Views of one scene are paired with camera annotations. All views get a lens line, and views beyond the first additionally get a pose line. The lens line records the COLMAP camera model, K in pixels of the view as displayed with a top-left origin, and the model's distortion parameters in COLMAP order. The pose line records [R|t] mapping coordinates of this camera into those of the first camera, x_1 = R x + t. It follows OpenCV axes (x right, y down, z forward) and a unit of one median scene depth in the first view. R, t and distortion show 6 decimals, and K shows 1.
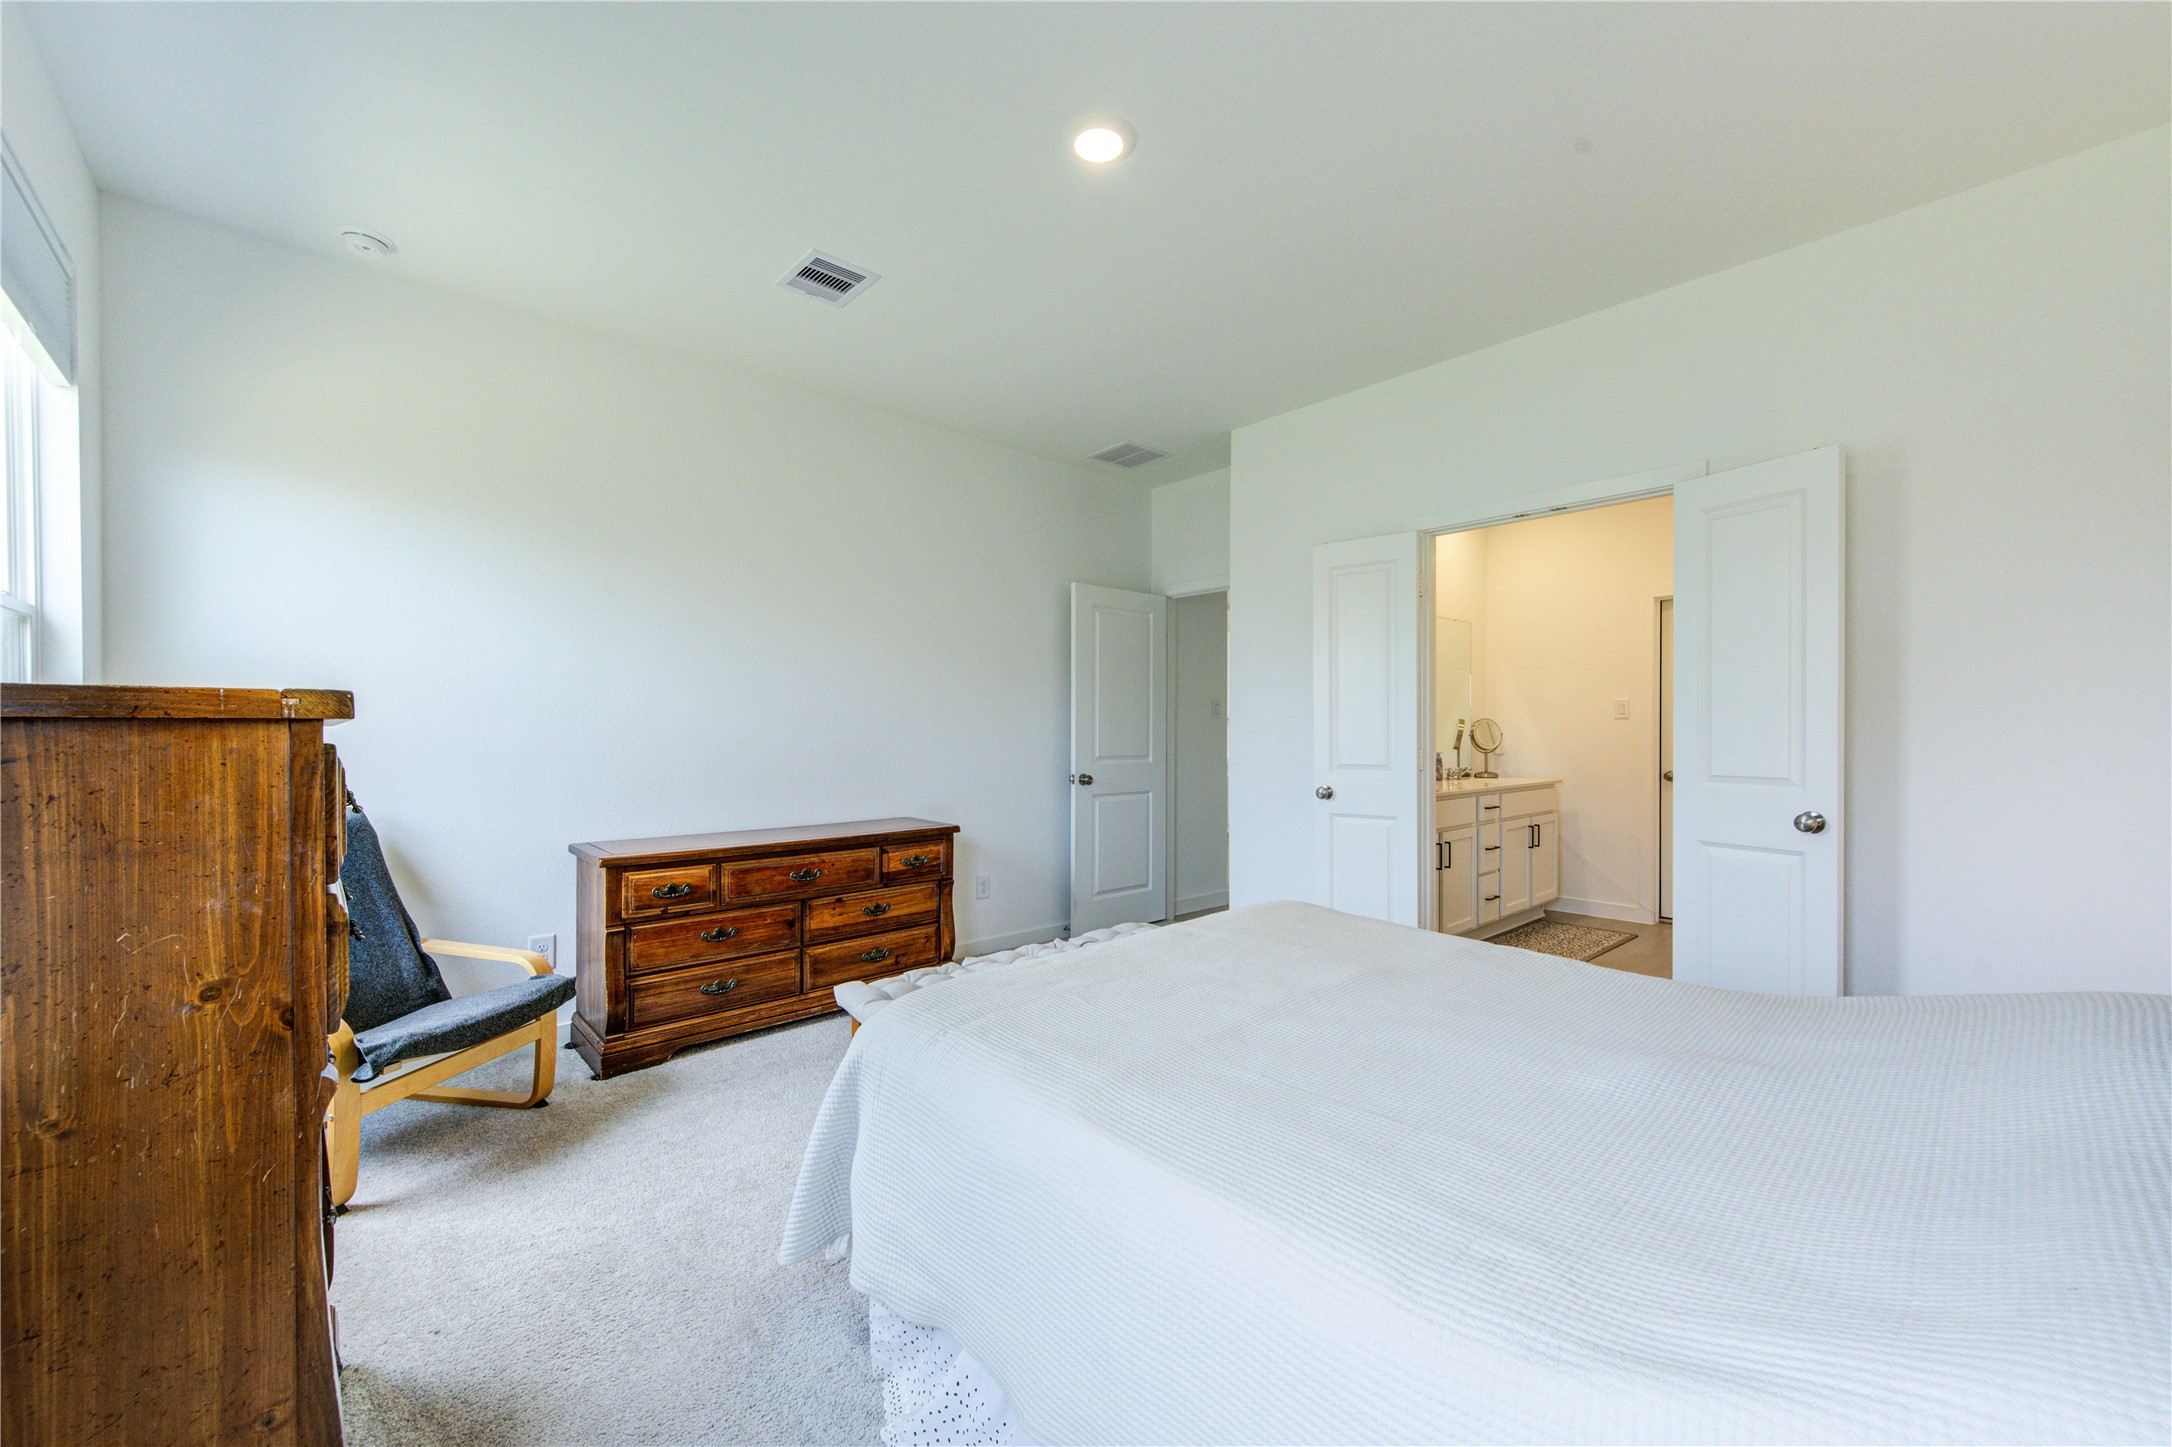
lens RADIAL K [[846.7, 0, 1092.0], [0, 846.7, 734.3], [0, 0, 1]] dist [0.003575, 0.000643]
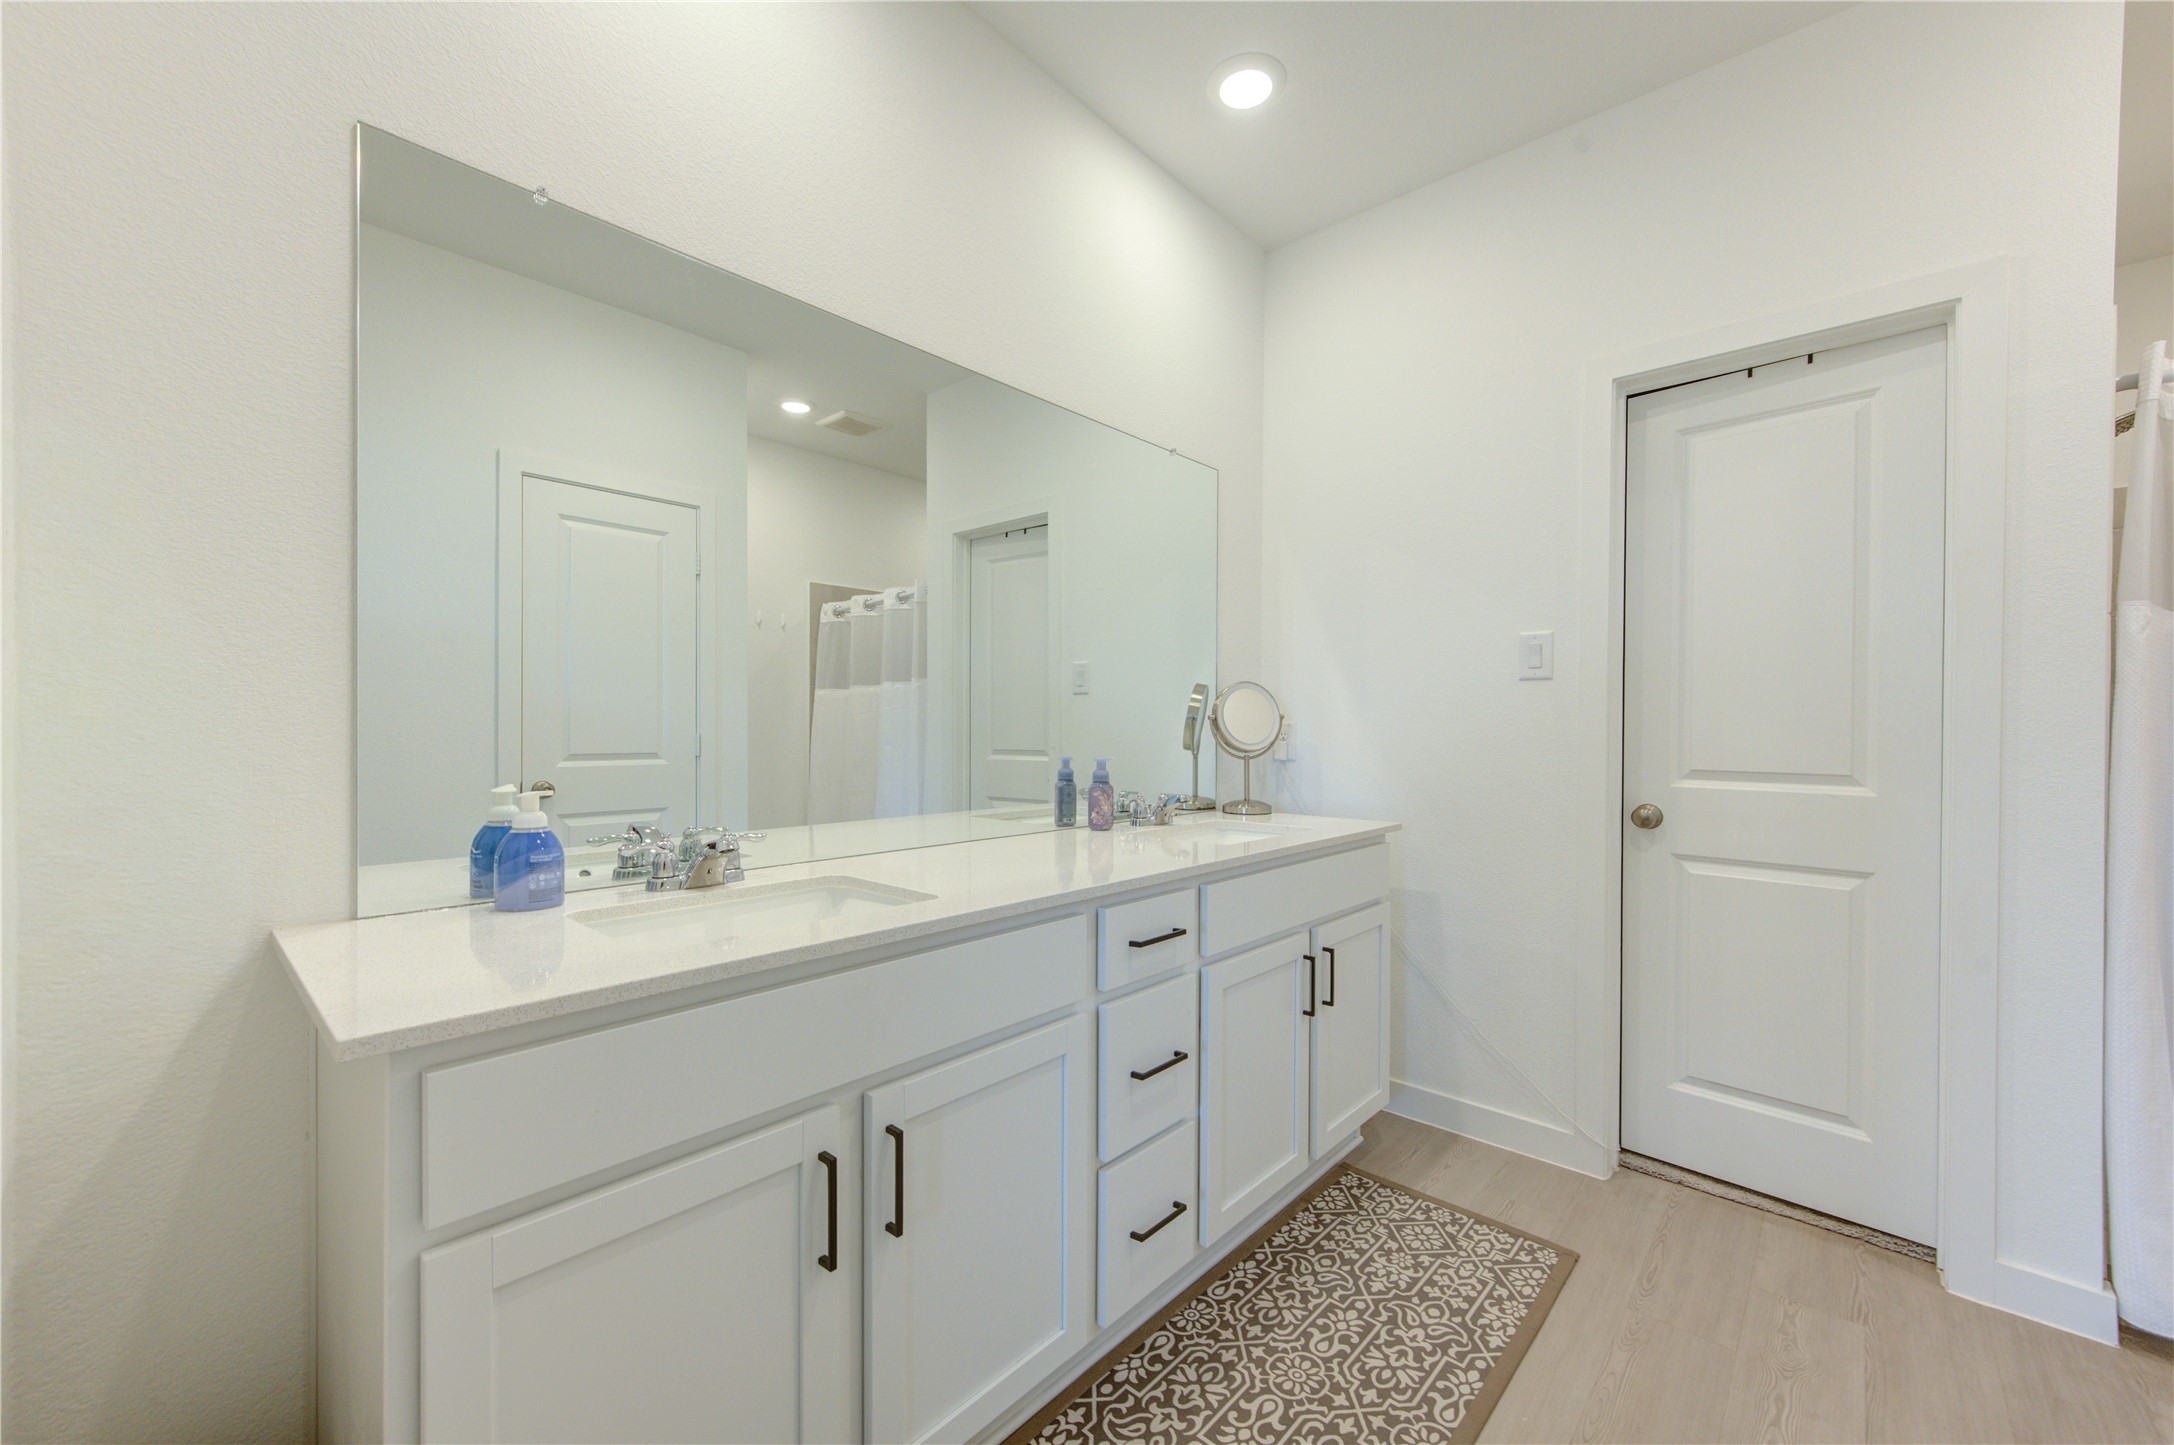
lens RADIAL K [[847.5, 0, 1093.0], [0, 847.5, 733.3], [0, 0, 1]] dist [0.003575, 0.000643]
pose [[0.995247, 0.003756, 0.097308, 0.364339], [-0.004330, 0.999974, 0.005683, 0.006892], [-0.097284, -0.006078, 0.995238, 0.600881]]
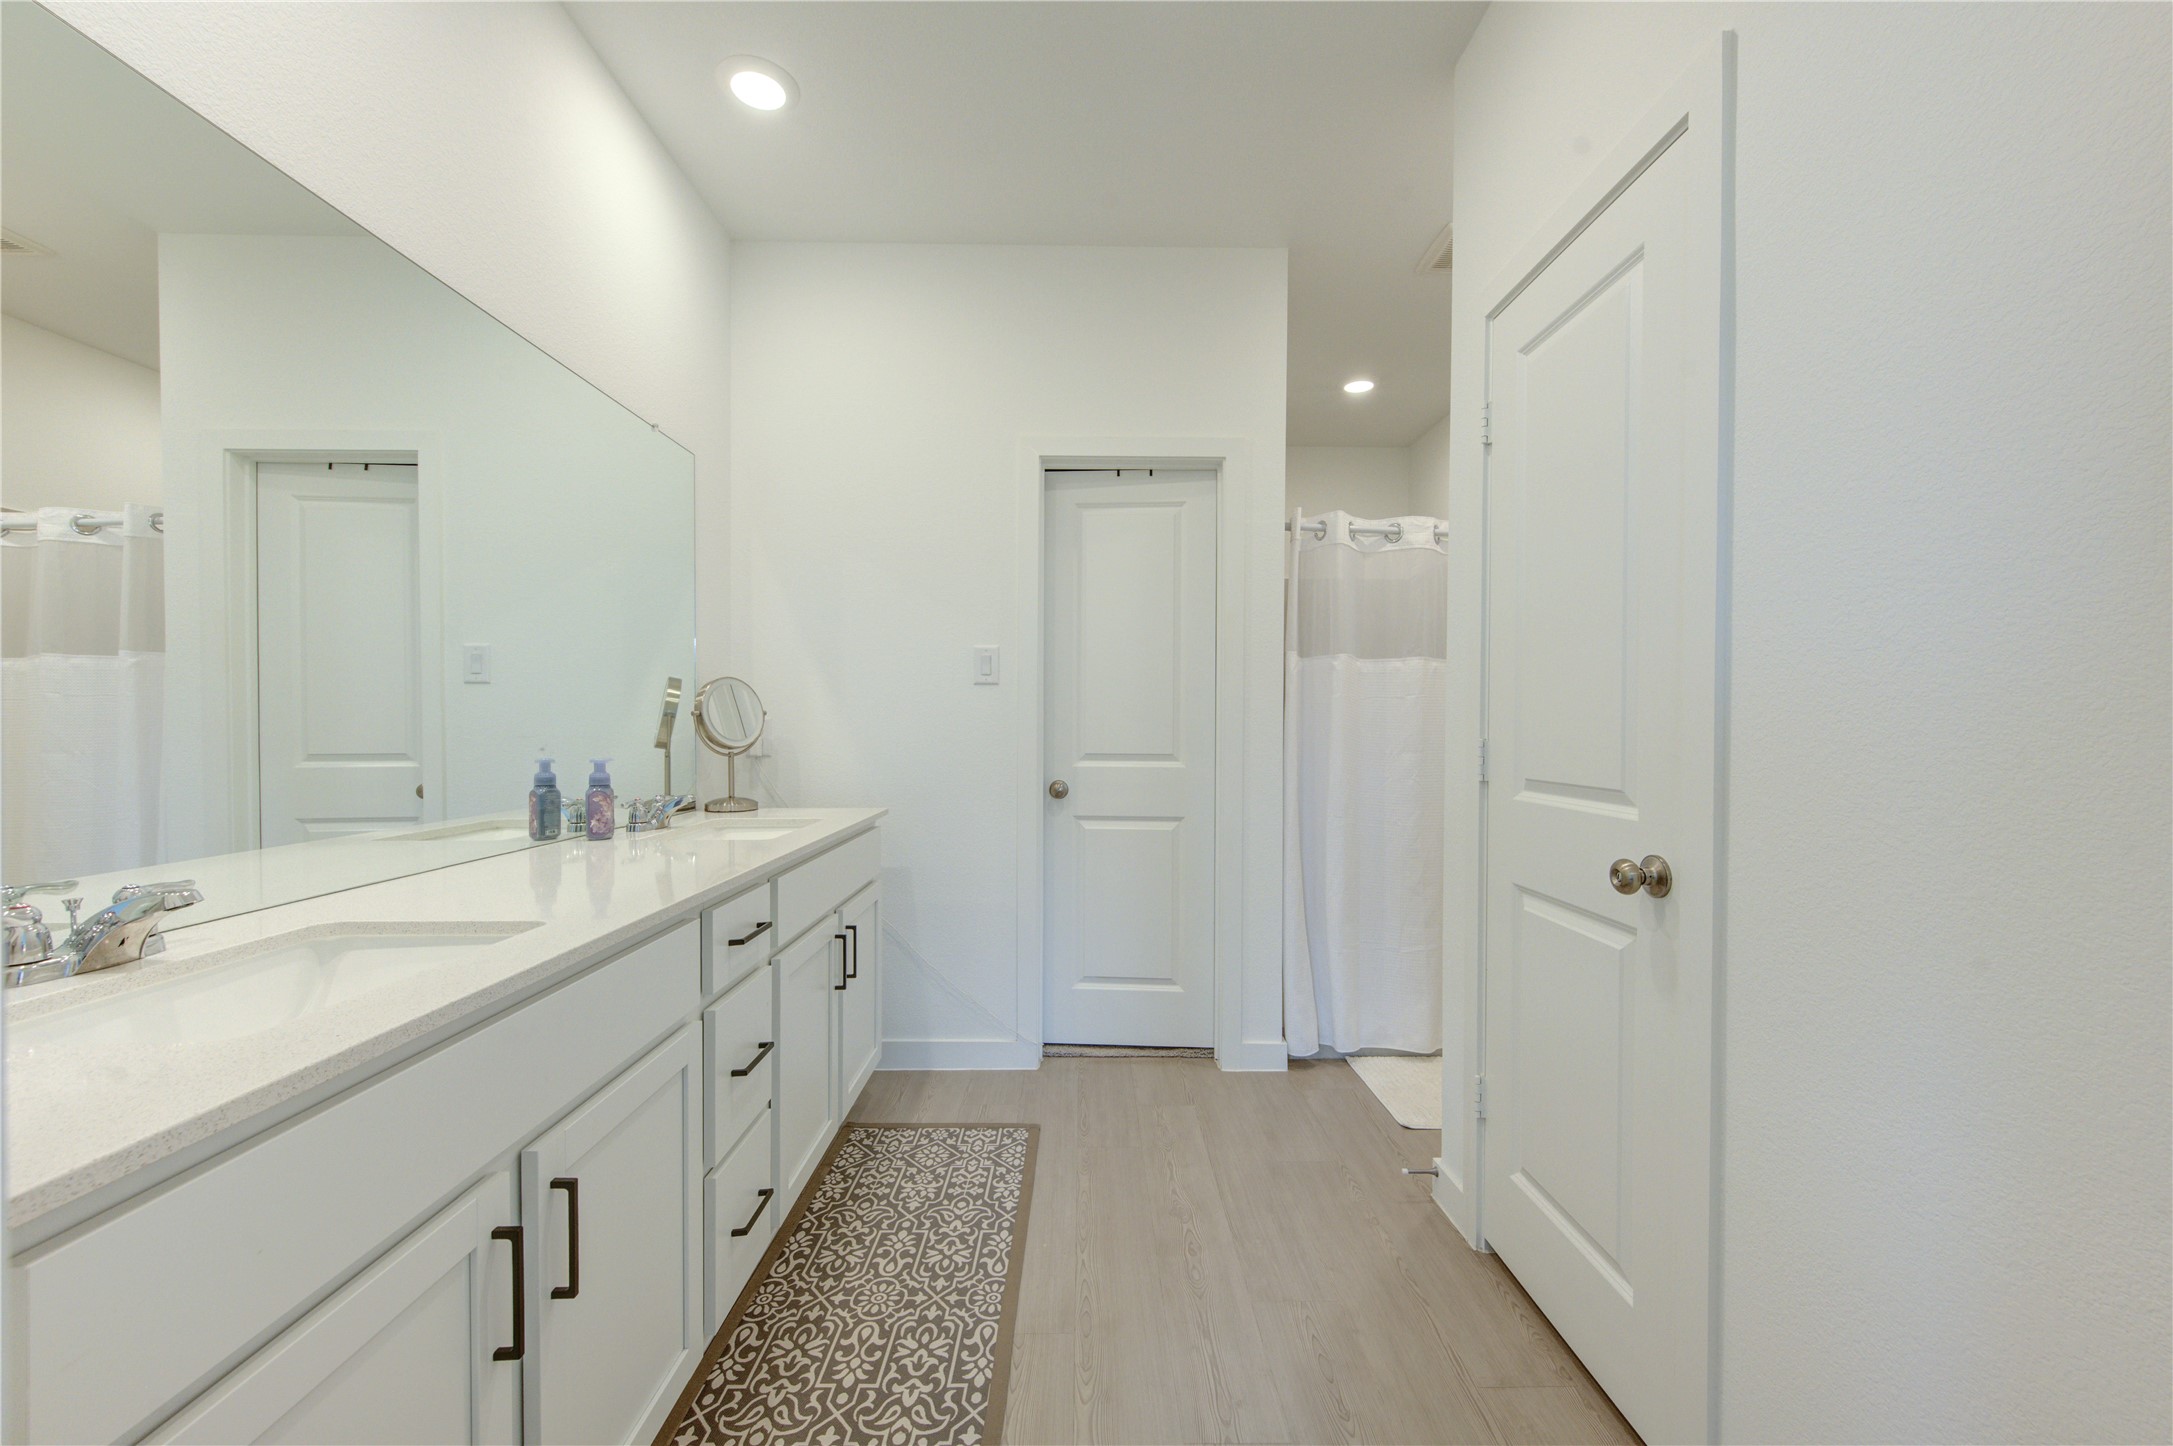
lens RADIAL K [[847.1, 0, 1092.5], [0, 847.1, 733.8], [0, 0, 1]] dist [0.003575, 0.000643]
pose [[0.667133, -0.009000, 0.744884, 0.279782], [-0.000348, 0.999923, 0.012392, 0.005719], [-0.744938, -0.008526, 0.667079, 0.603472]]
